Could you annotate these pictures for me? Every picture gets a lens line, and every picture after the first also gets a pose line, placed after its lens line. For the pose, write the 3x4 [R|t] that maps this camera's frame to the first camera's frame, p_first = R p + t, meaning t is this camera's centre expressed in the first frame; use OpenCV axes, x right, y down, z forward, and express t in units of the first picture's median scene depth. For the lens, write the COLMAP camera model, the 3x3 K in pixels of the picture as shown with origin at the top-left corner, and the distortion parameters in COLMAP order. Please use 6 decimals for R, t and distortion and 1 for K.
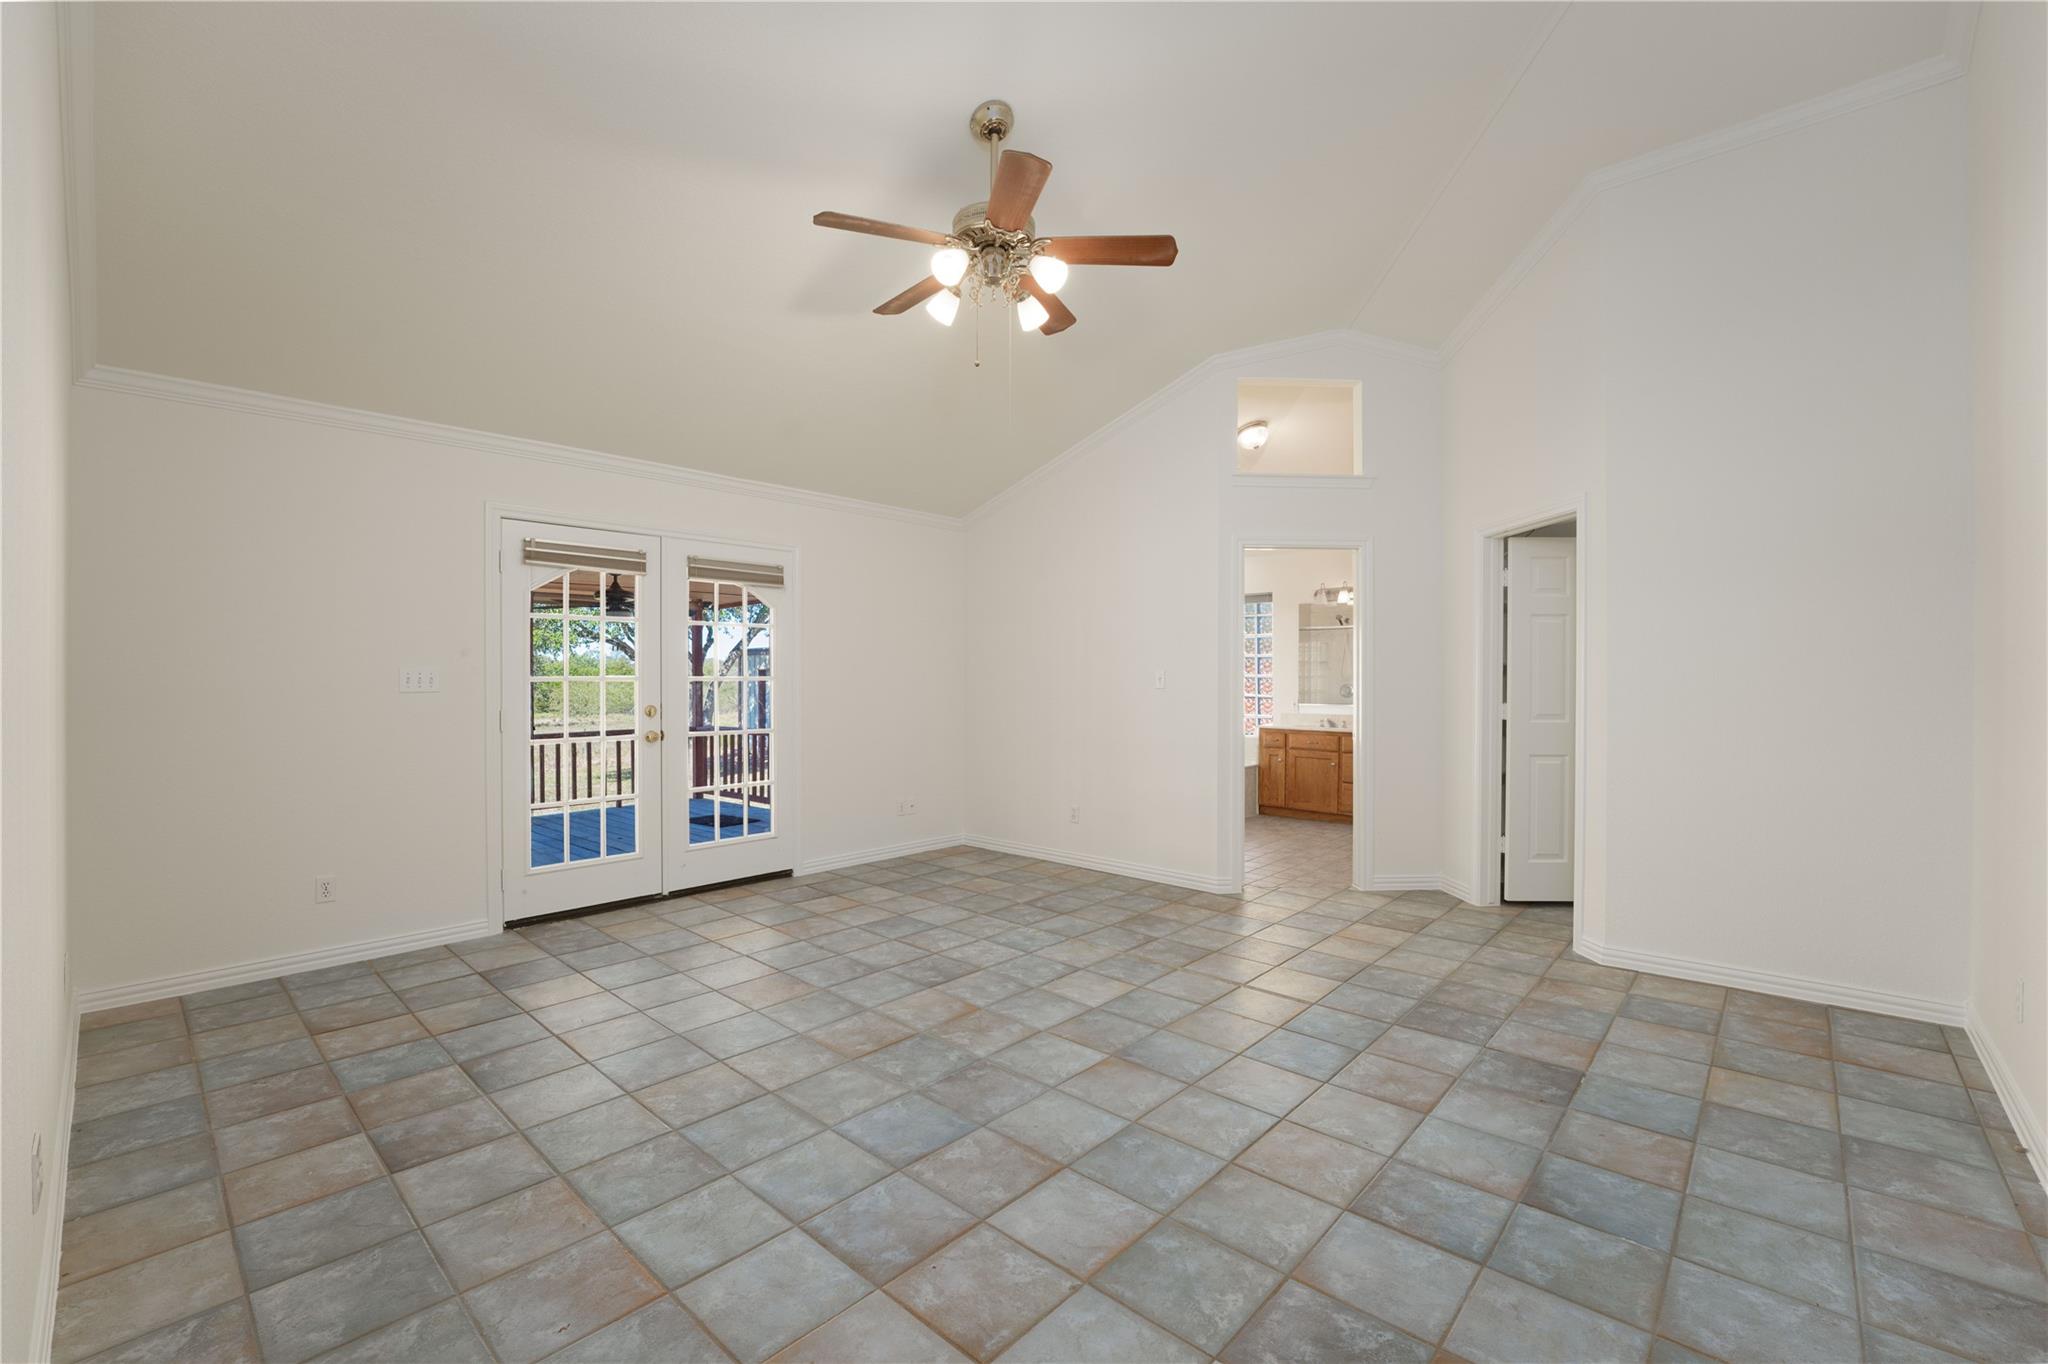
lens RADIAL K [[869.2, 0, 1024.0], [0, 869.2, 682.0], [0, 0, 1]] dist [-0.010668, -0.000081]
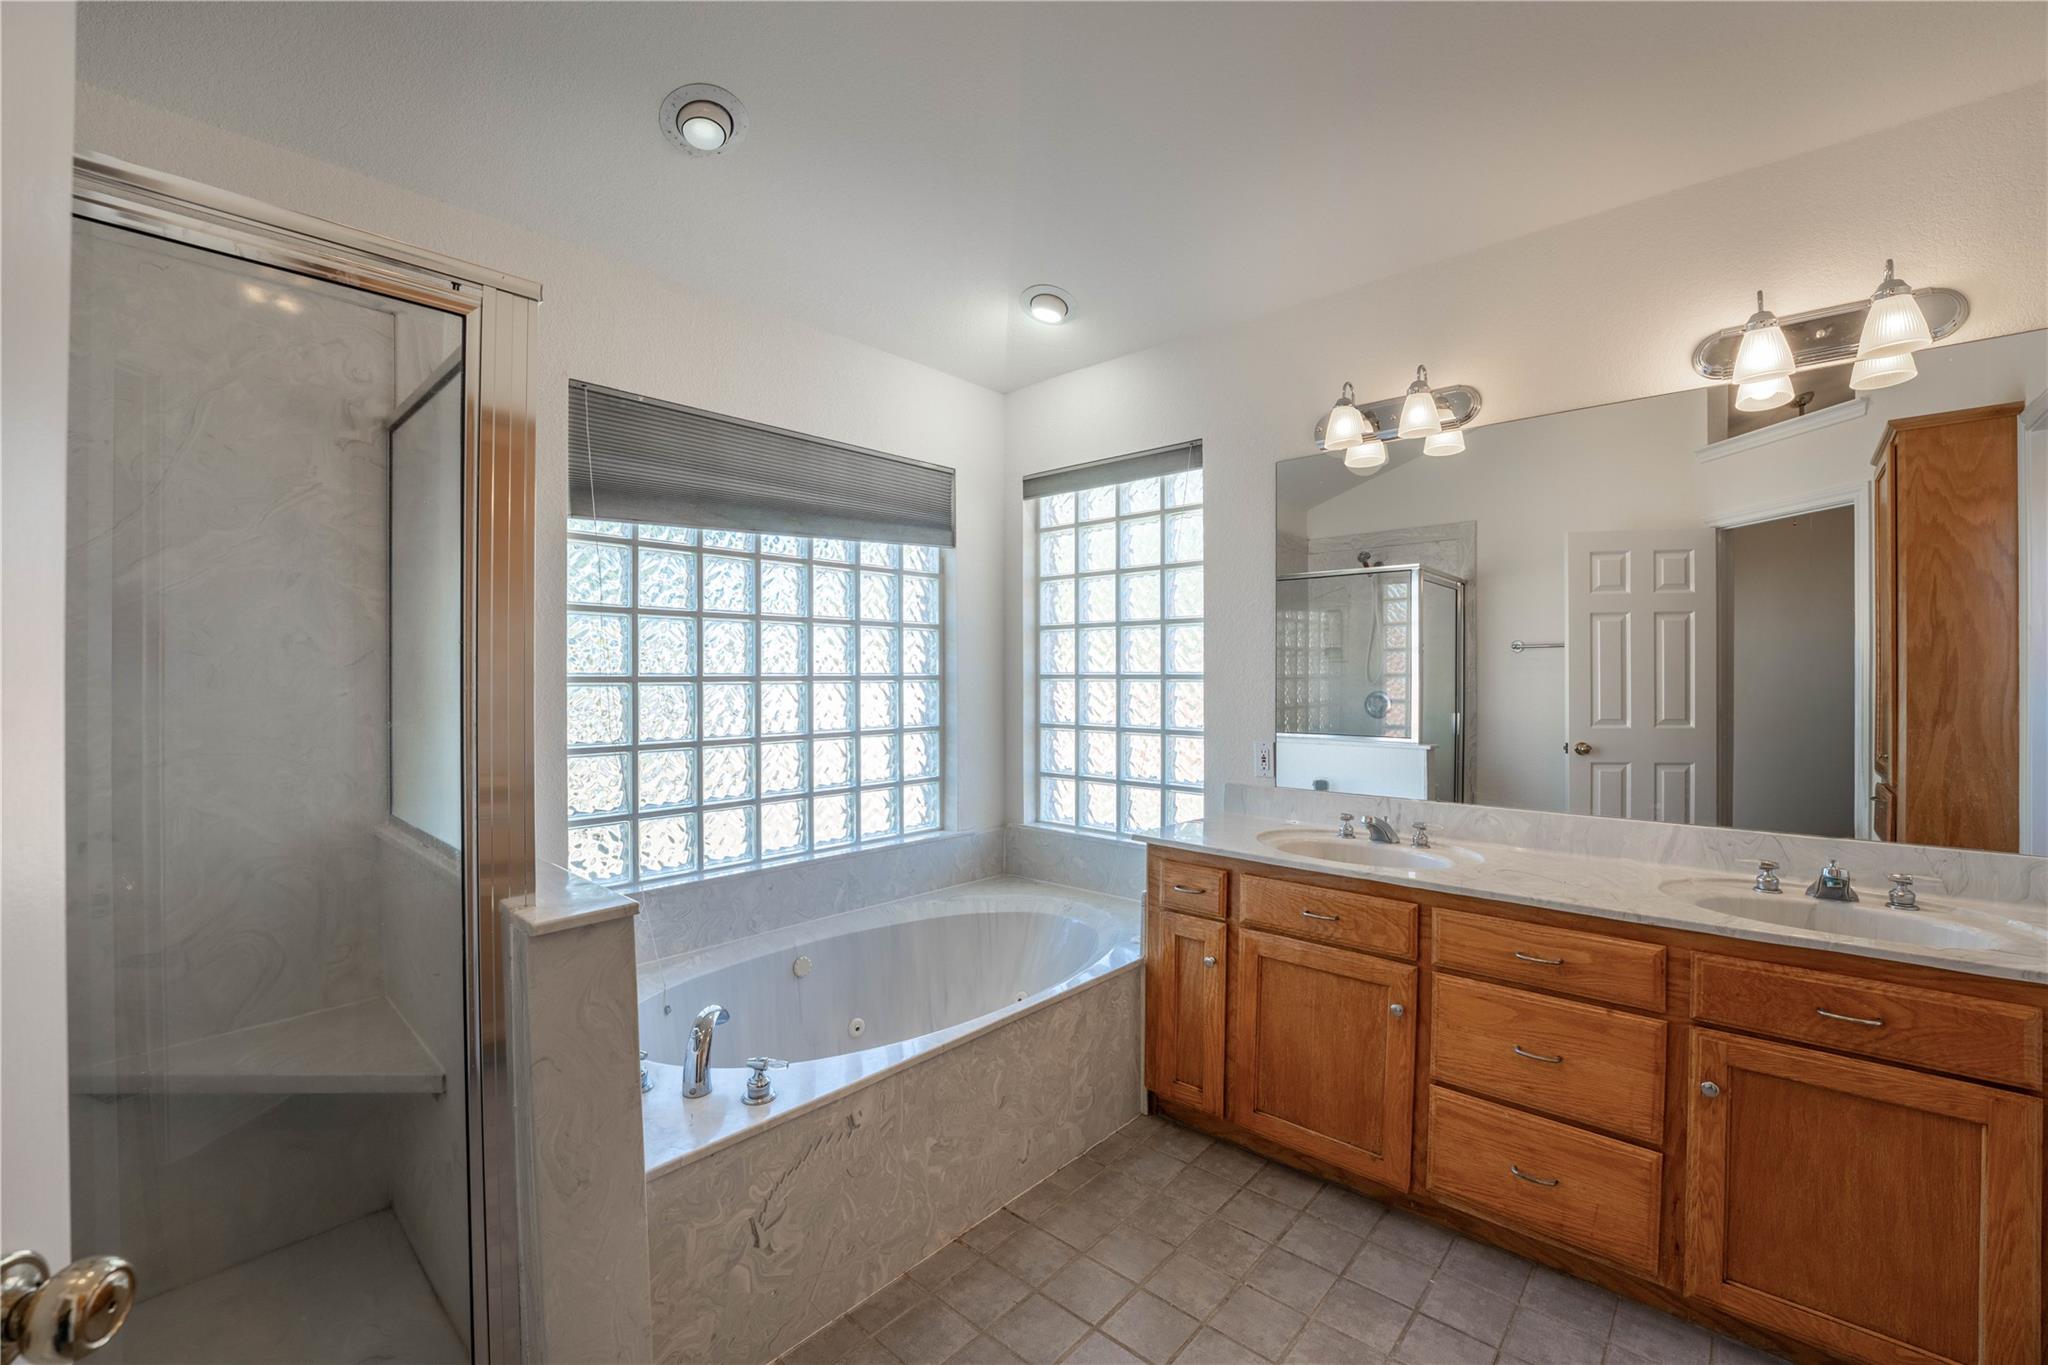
lens RADIAL K [[869.2, 0, 1024.0], [0, 869.2, 682.5], [0, 0, 1]] dist [-0.010668, -0.000081]
pose [[0.999787, -0.003411, 0.020332, 0.225688], [0.003440, 0.999993, -0.001390, -0.003861], [-0.020327, 0.001459, 0.999792, 0.704978]]
